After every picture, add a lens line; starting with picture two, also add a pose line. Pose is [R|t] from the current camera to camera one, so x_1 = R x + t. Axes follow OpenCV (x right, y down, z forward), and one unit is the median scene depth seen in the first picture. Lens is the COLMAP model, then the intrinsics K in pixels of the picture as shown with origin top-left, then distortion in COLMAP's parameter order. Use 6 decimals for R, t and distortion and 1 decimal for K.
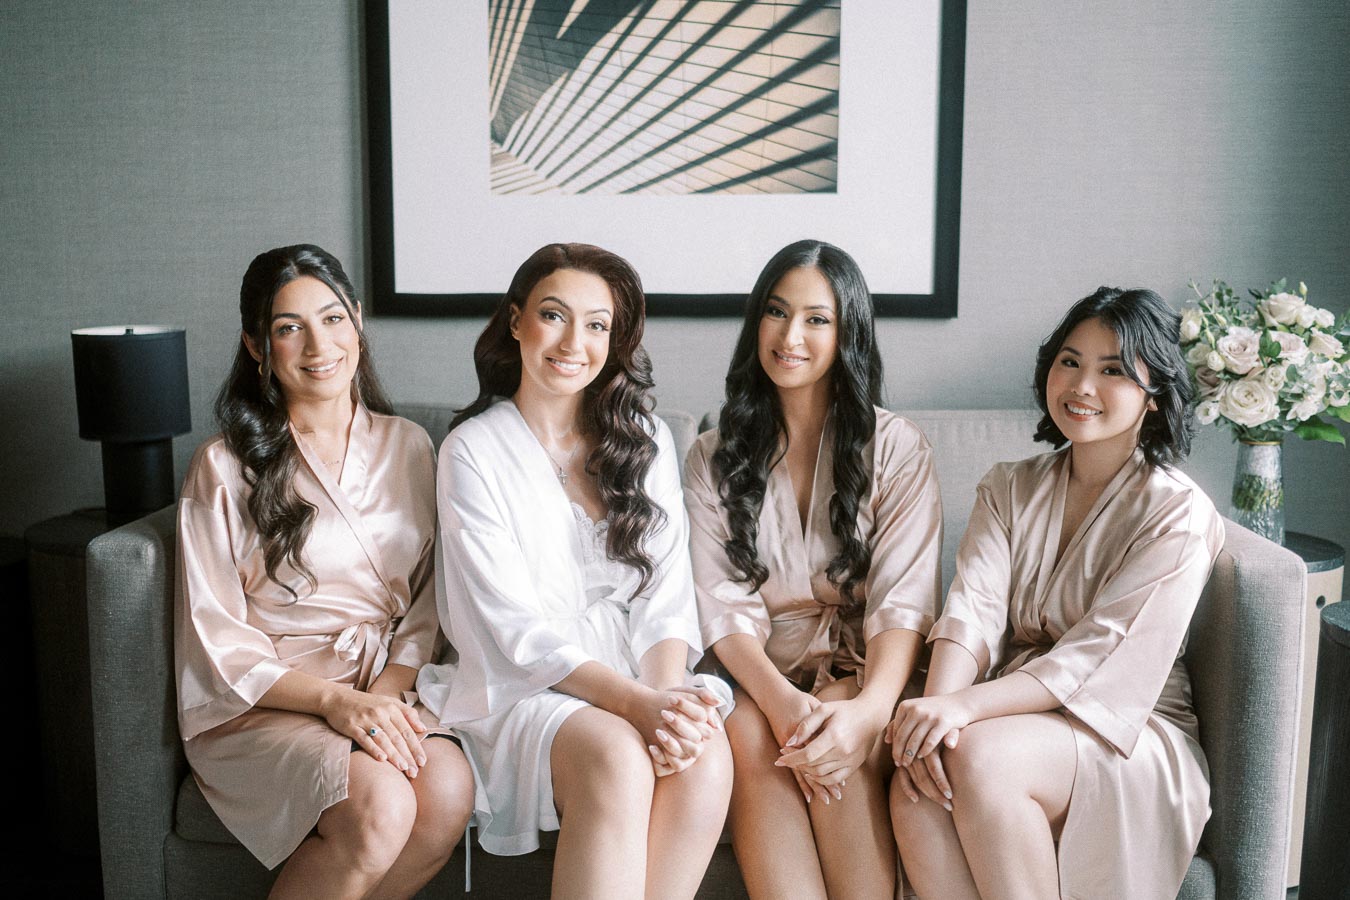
lens RADIAL K [[1294.1, 0, 667.9], [0, 1294.1, 447.3], [0, 0, 1]] dist [0.004742, 0.008269]
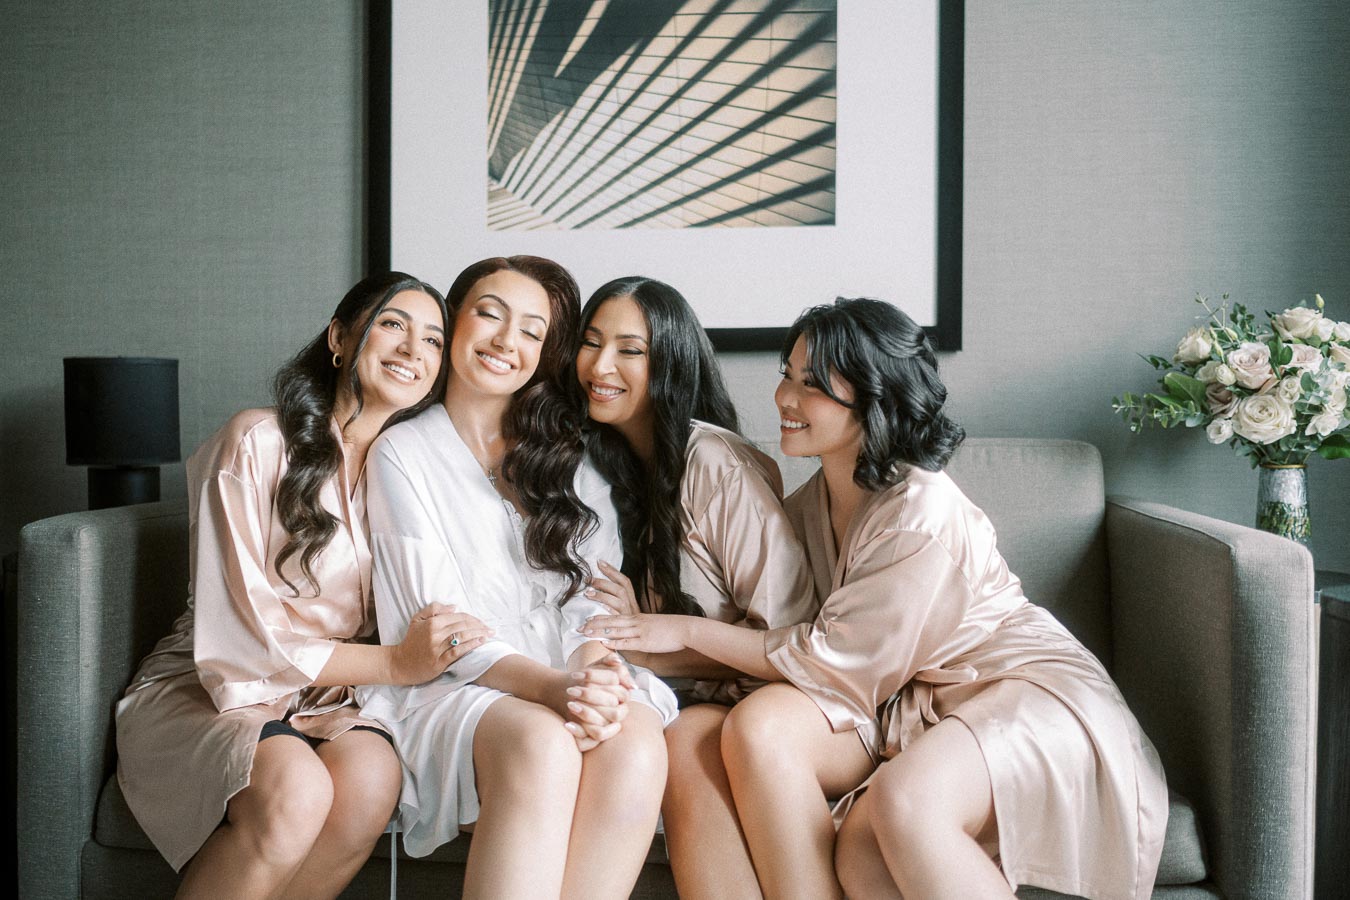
lens RADIAL K [[1294.1, 0, 667.9], [0, 1294.1, 447.3], [0, 0, 1]] dist [0.004742, 0.008269]
pose [[0.997818, 0.004889, -0.065842, 0.069883], [-0.012739, 0.992772, -0.119335, 0.089508], [0.064783, 0.119914, 0.990668, 0.041524]]
